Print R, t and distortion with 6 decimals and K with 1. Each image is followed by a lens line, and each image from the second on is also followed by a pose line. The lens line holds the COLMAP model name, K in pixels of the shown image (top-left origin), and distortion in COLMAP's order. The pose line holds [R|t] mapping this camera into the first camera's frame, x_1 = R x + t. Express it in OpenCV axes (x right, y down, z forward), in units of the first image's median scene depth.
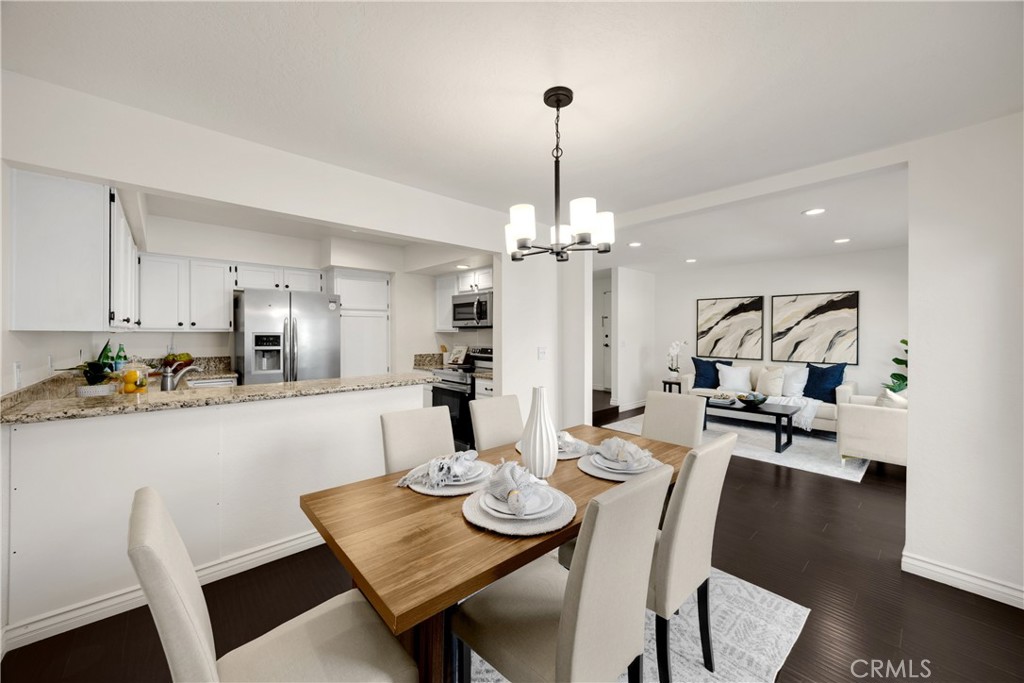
lens RADIAL K [[386.4, 0, 511.6], [0, 386.4, 337.3], [0, 0, 1]] dist [-0.002494, 0.000004]
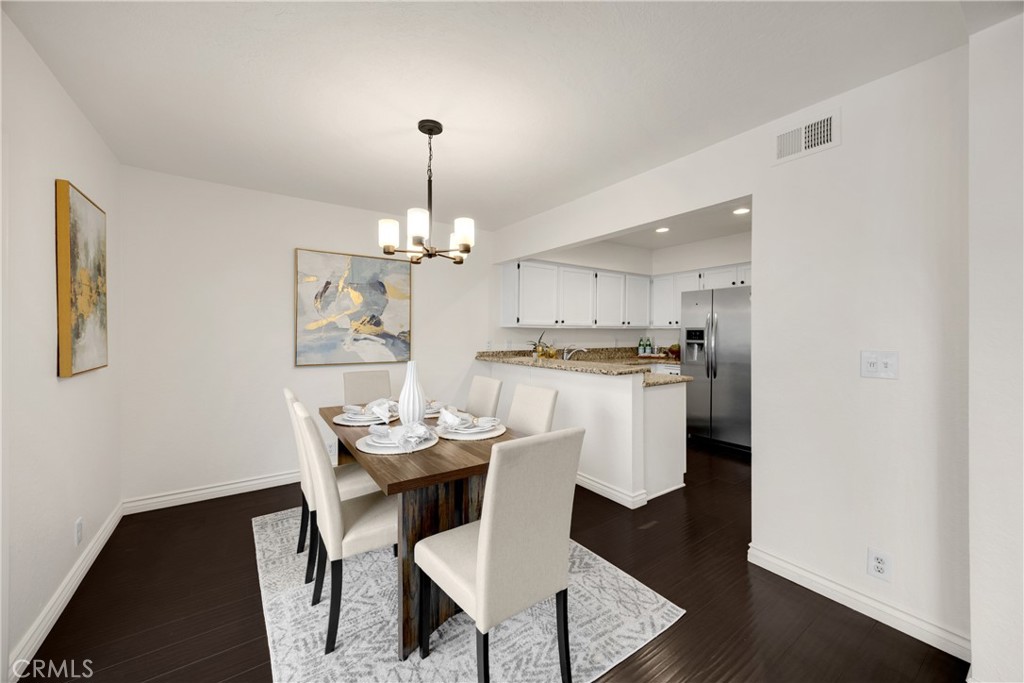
lens RADIAL K [[386.4, 0, 514.3], [0, 386.4, 334.3], [0, 0, 1]] dist [-0.002494, 0.000004]
pose [[-0.114864, 0.002088, -0.993379, 0.389769], [-0.010153, 0.999943, 0.003276, 0.005846], [0.993329, 0.010463, -0.114836, 0.423768]]
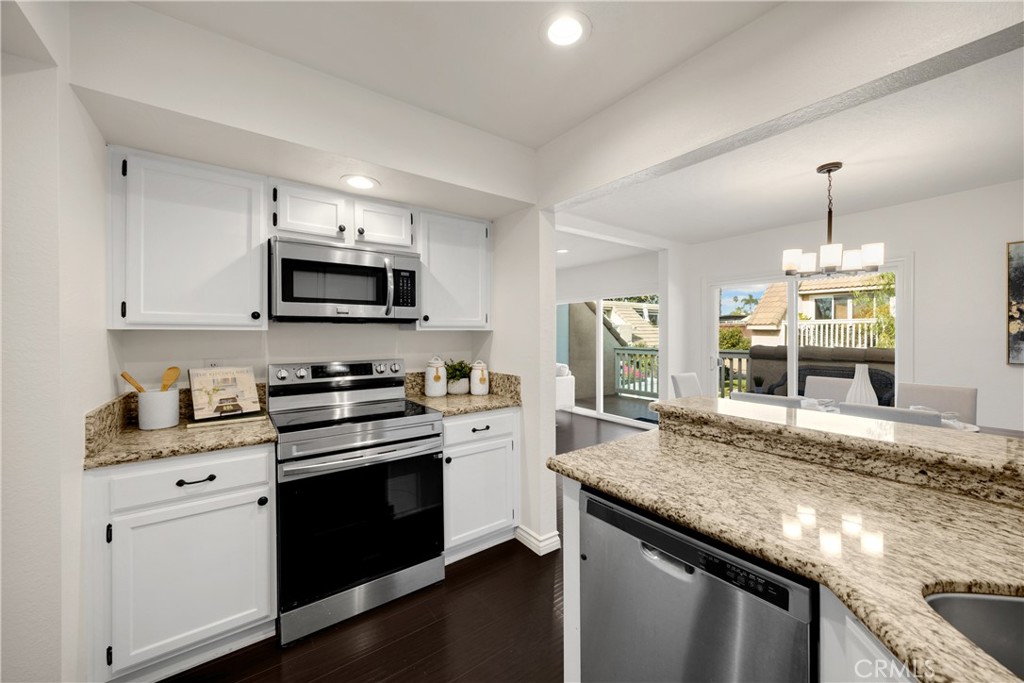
lens RADIAL K [[386.4, 0, 517.9], [0, 386.4, 340.3], [0, 0, 1]] dist [-0.002494, 0.000004]
pose [[0.086947, -0.017408, 0.996061, -0.439377], [0.016193, 0.999740, 0.016059, -0.005655], [-0.996081, 0.014732, 0.087207, 0.618186]]
